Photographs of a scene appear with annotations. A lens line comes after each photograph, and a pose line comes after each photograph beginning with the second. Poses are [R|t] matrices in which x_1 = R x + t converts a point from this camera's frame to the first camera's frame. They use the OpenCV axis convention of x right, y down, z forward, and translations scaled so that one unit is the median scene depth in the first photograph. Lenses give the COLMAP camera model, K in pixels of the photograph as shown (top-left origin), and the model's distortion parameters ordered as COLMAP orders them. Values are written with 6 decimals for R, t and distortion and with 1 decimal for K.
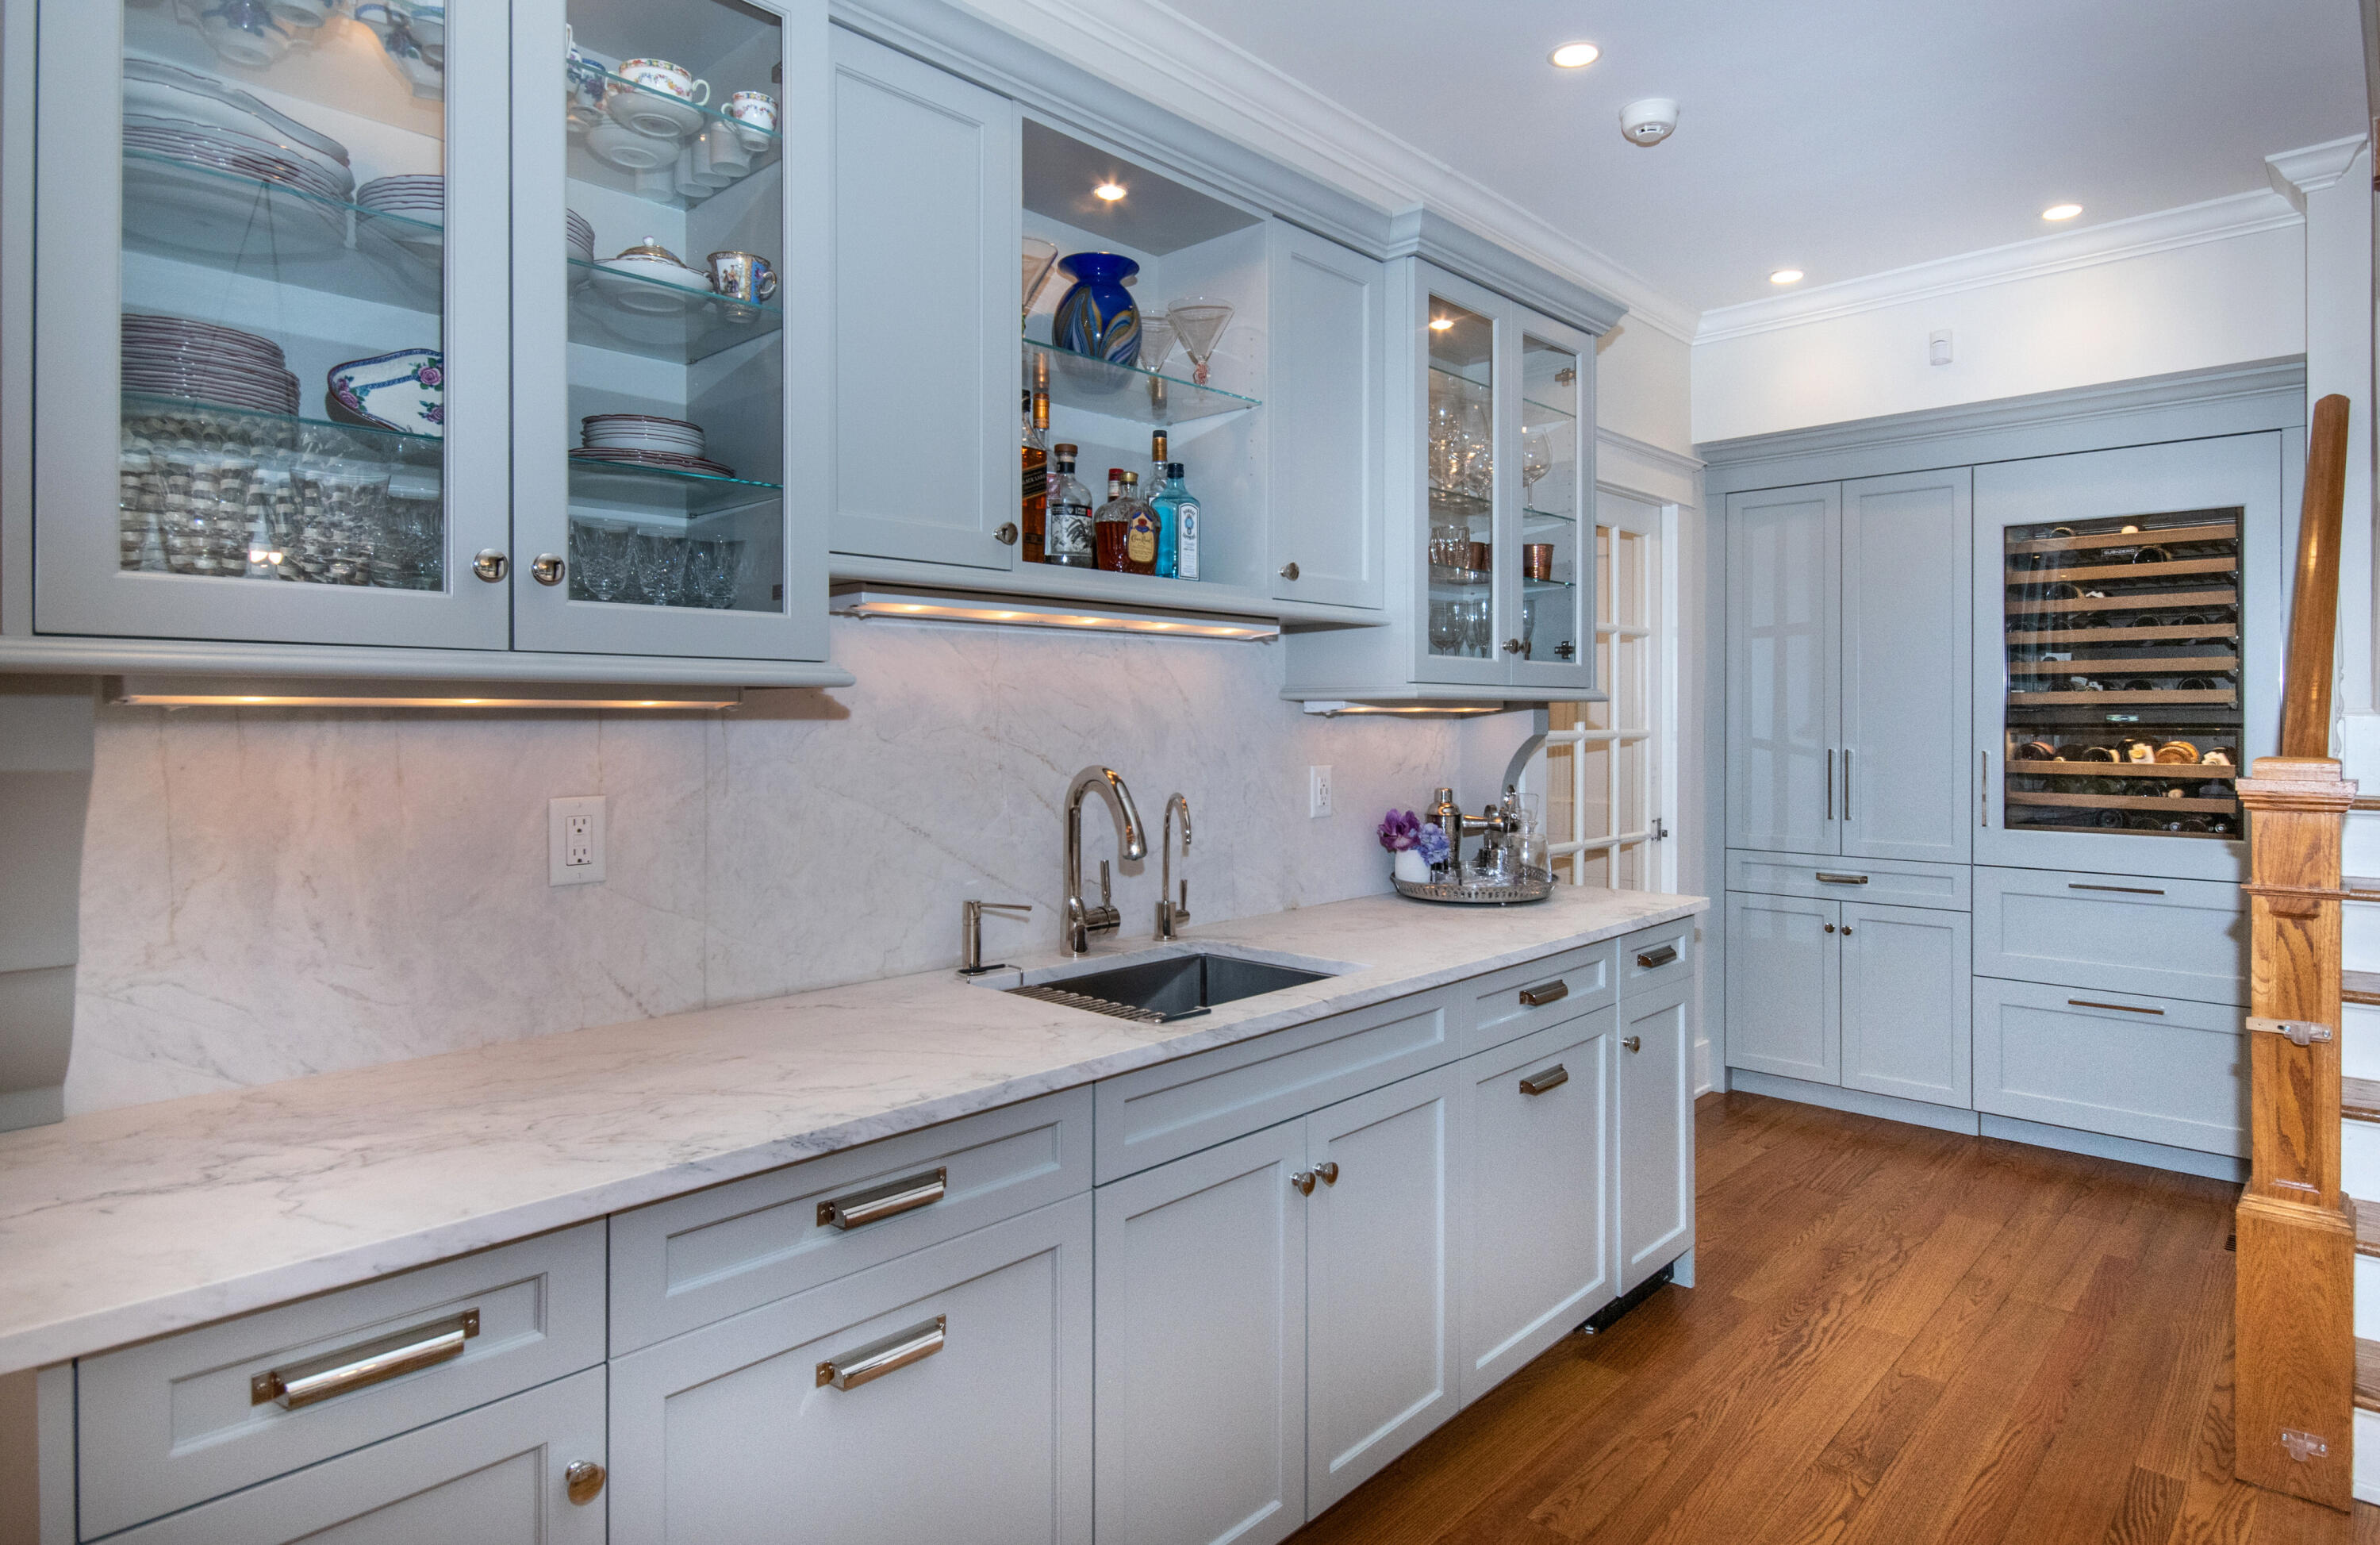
lens RADIAL K [[1338.6, 0, 1191.5], [0, 1338.6, 719.8], [0, 0, 1]] dist [-0.001613, -0.002400]
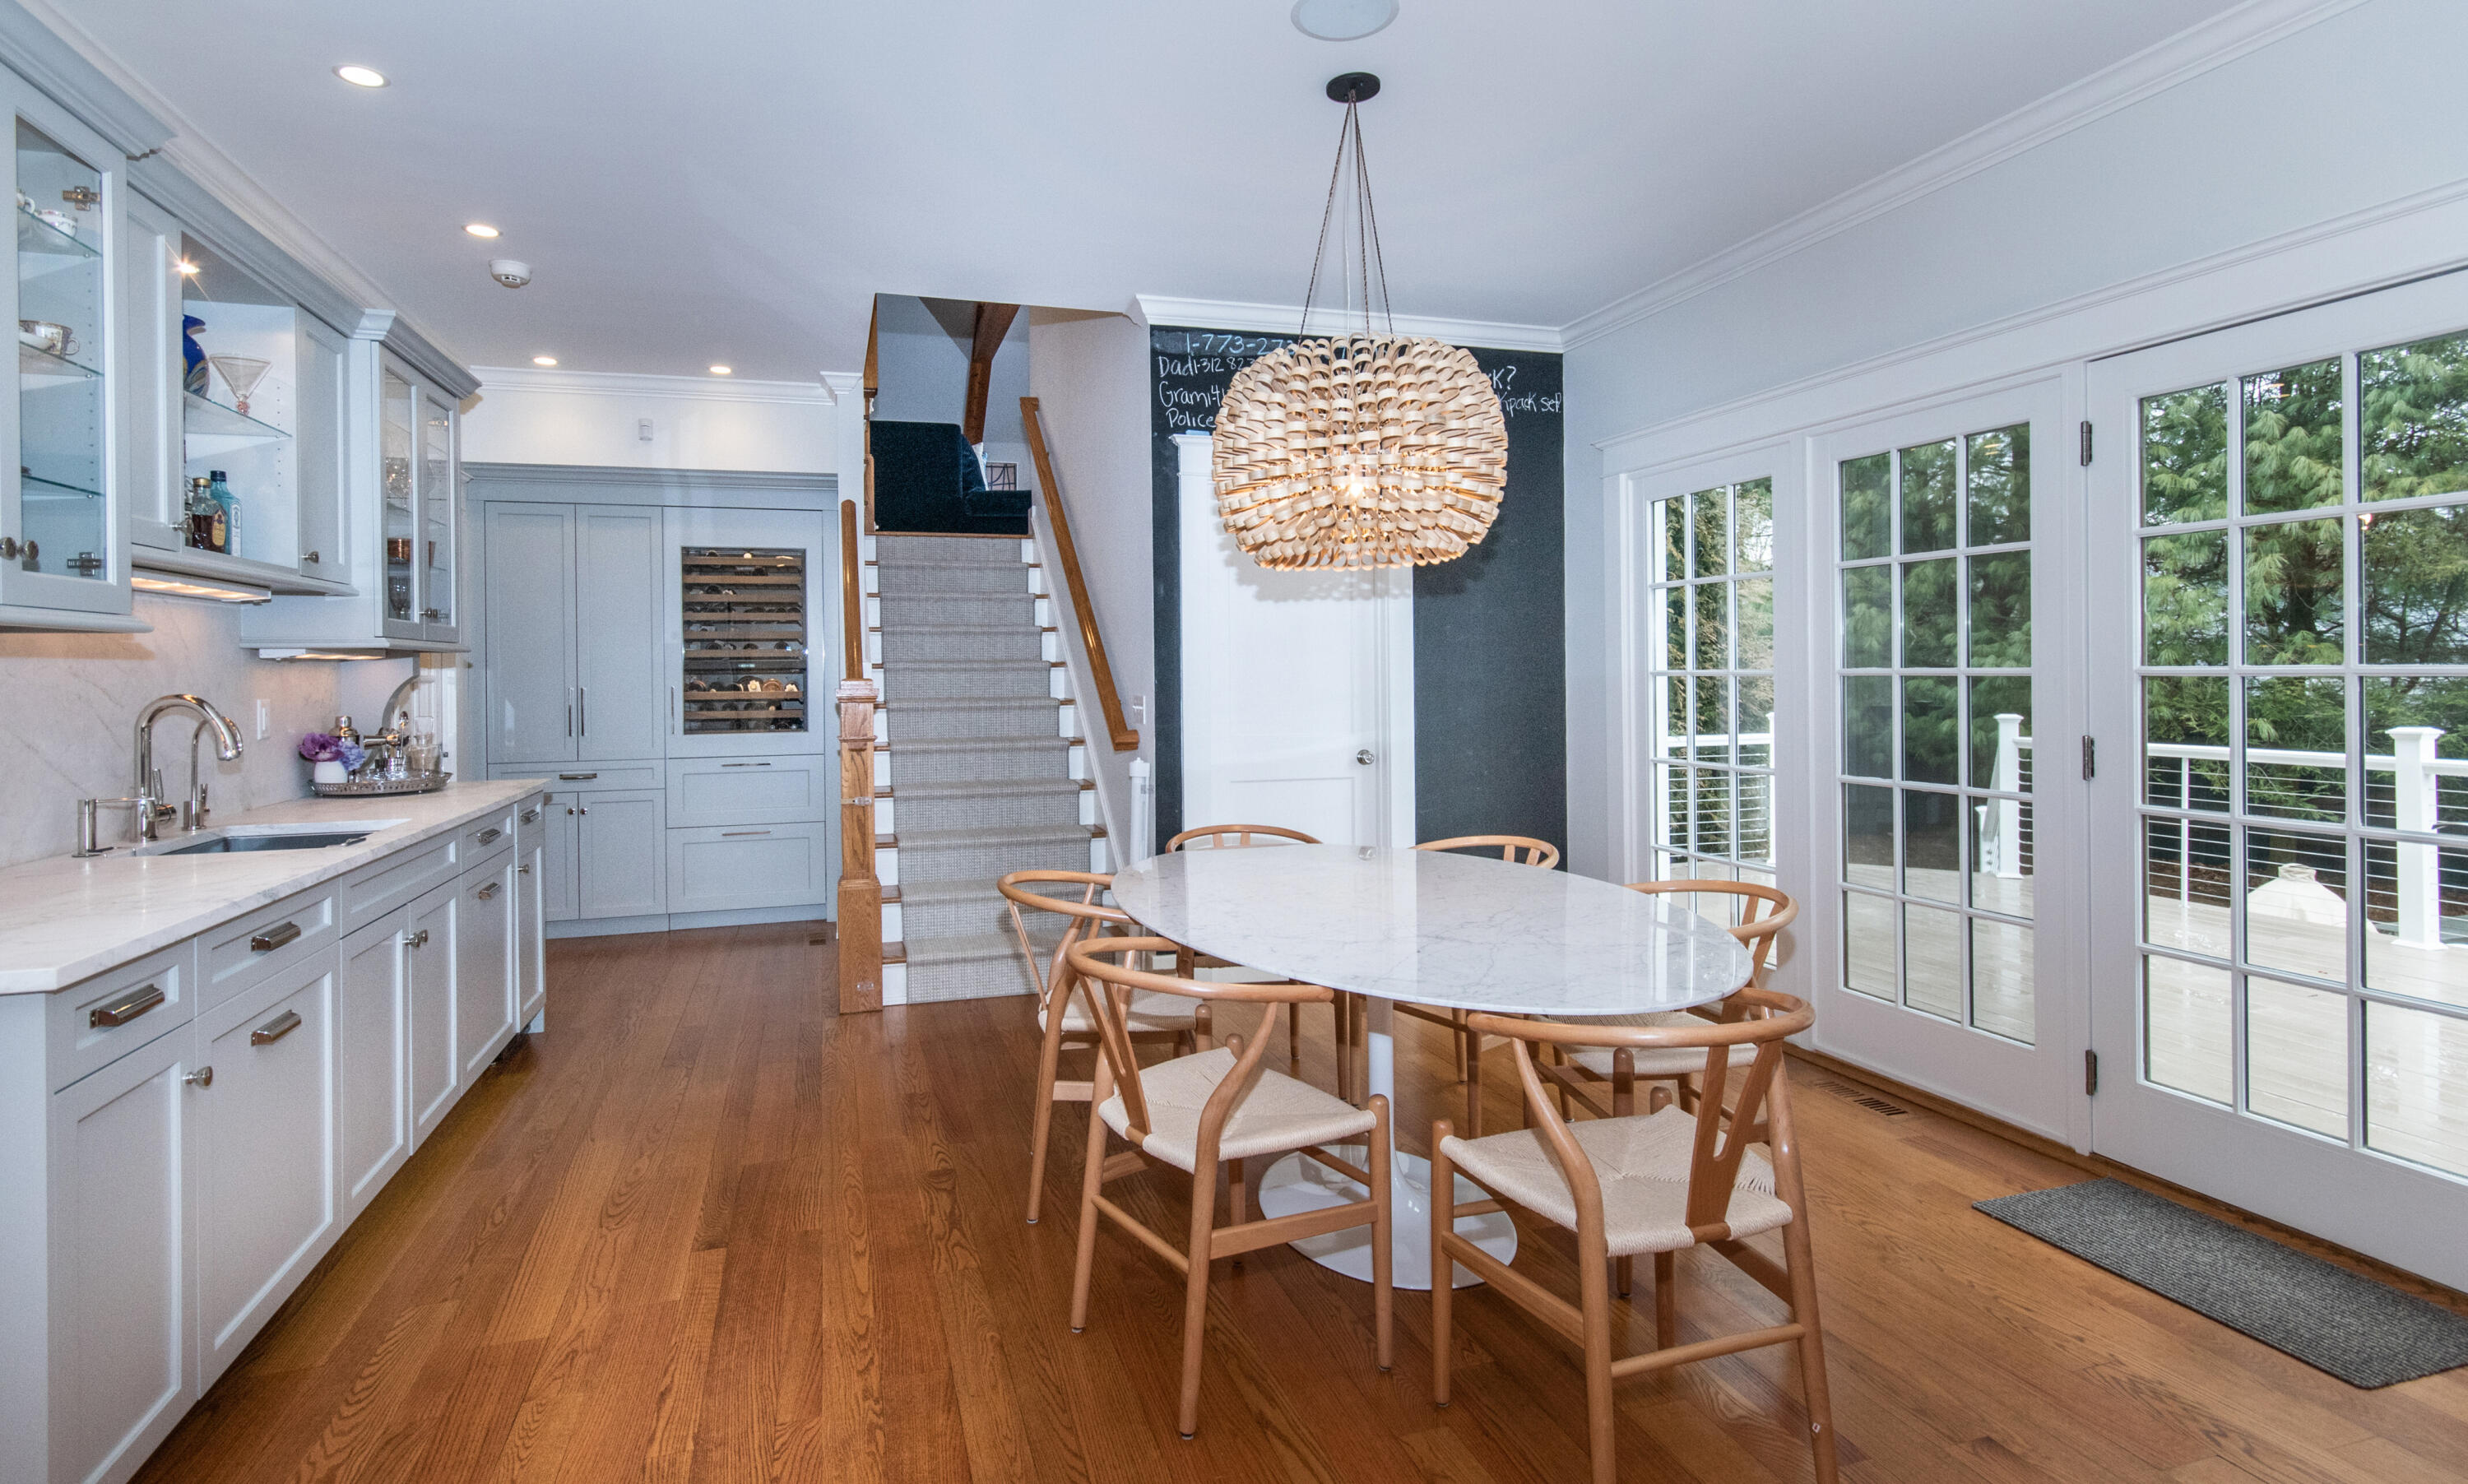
lens RADIAL K [[1265.1, 0, 1233.1], [0, 1265.1, 673.5], [0, 0, 1]] dist [0.000054, 0.000327]
pose [[0.489216, -0.006449, 0.872139, -0.422650], [0.011847, 0.999930, 0.000748, 0.015798], [-0.872082, 0.009966, 0.489258, -0.344858]]
